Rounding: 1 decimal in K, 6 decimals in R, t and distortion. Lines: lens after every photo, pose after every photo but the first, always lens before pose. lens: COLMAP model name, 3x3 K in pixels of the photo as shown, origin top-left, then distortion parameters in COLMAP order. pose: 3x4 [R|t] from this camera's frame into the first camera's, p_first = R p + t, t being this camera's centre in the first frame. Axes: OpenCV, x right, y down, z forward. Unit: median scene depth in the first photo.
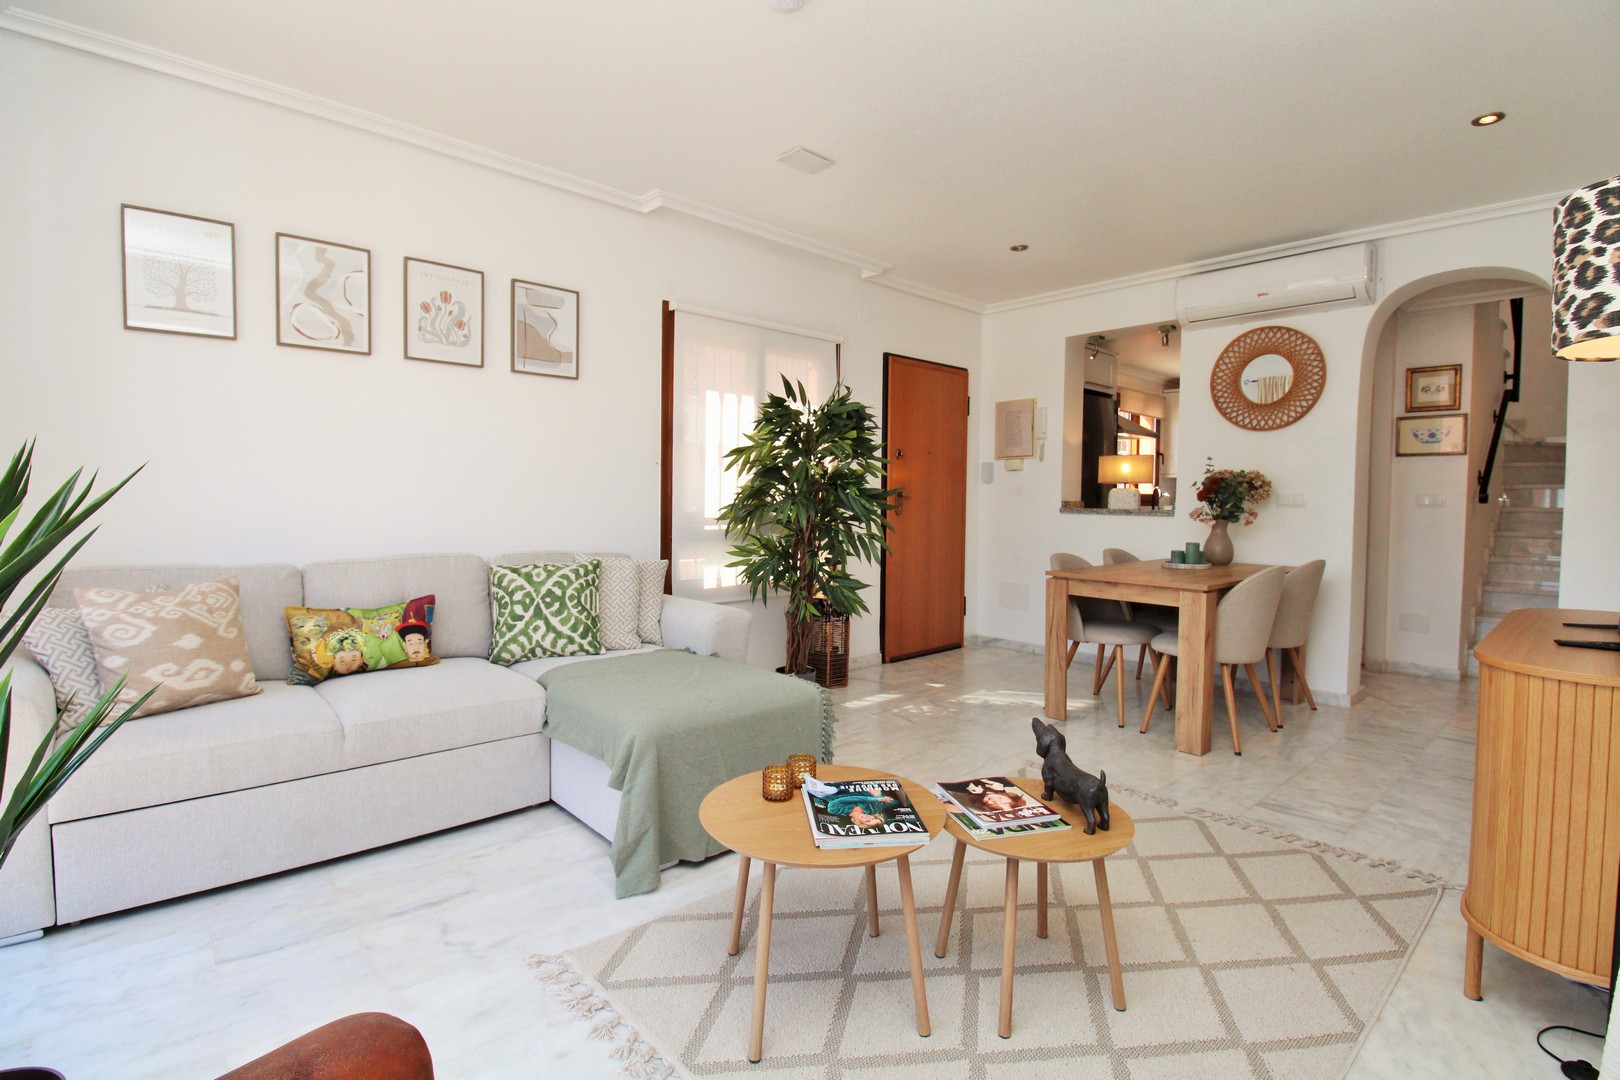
lens RADIAL K [[759.4, 0, 813.0], [0, 759.4, 529.9], [0, 0, 1]] dist [-0.000926, -0.013325]
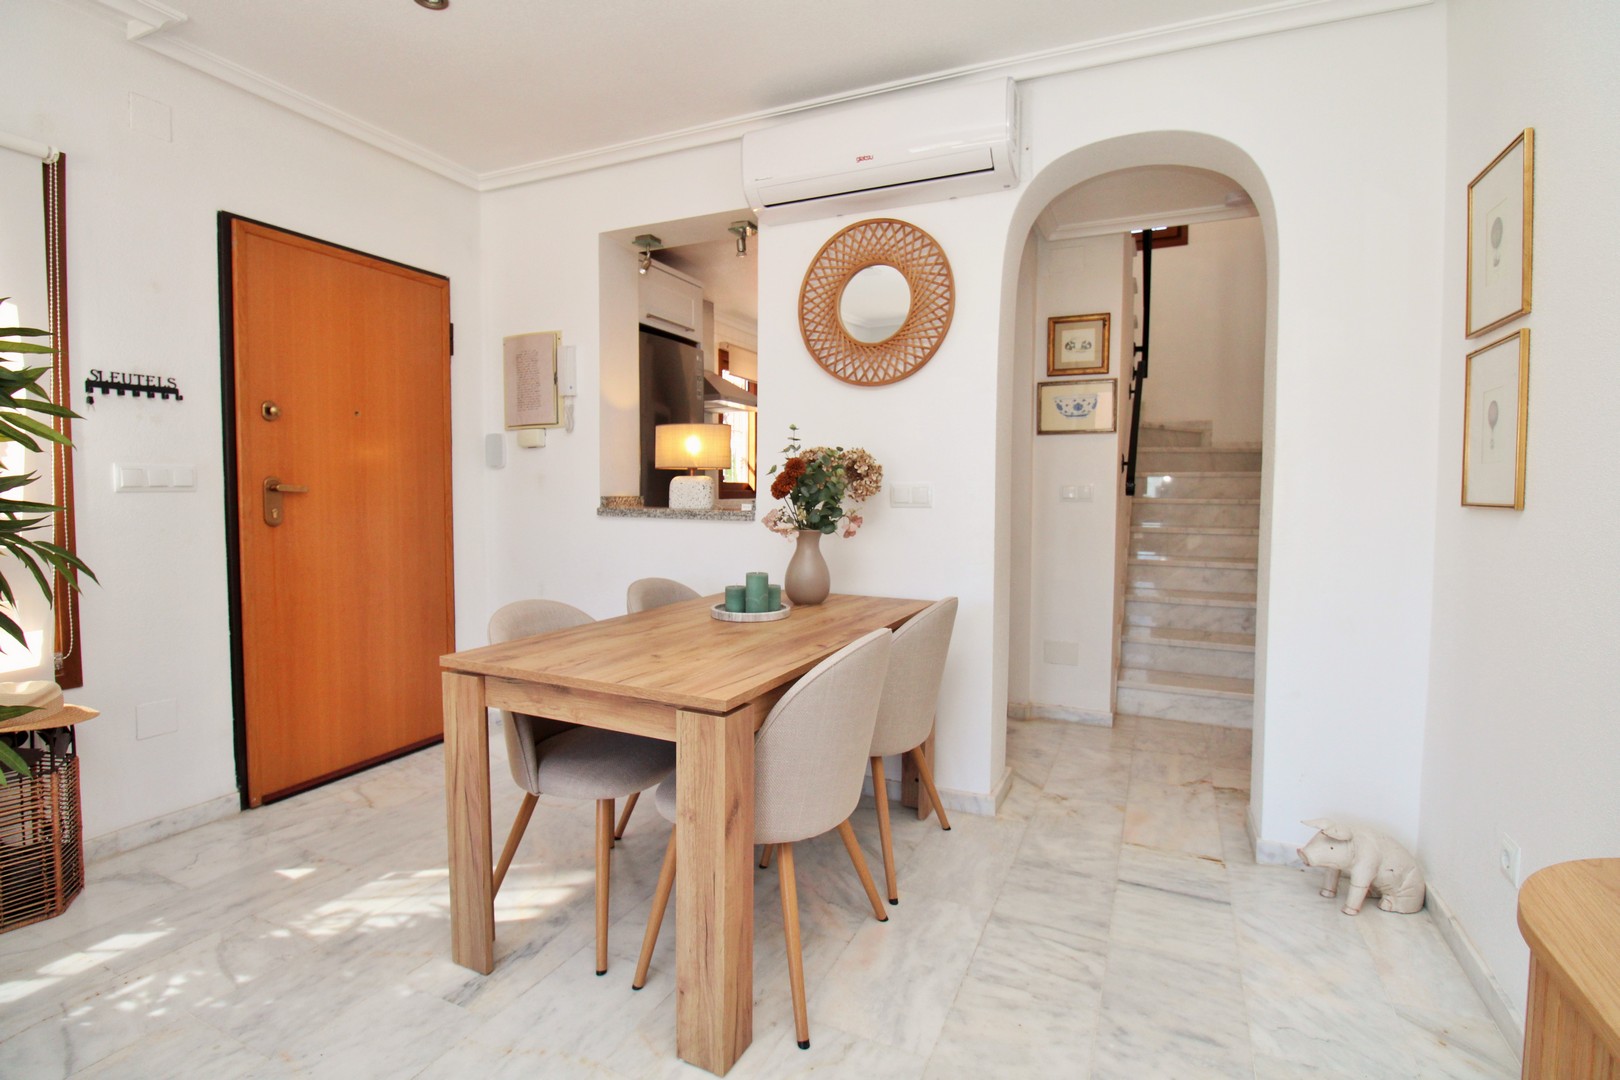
lens RADIAL K [[759.4, 0, 805.5], [0, 759.4, 524.6], [0, 0, 1]] dist [-0.000926, -0.013325]
pose [[0.924234, -0.023200, 0.381121, 0.293946], [0.019339, 0.999716, 0.013957, -0.024422], [-0.381337, -0.005528, 0.924420, 0.426703]]
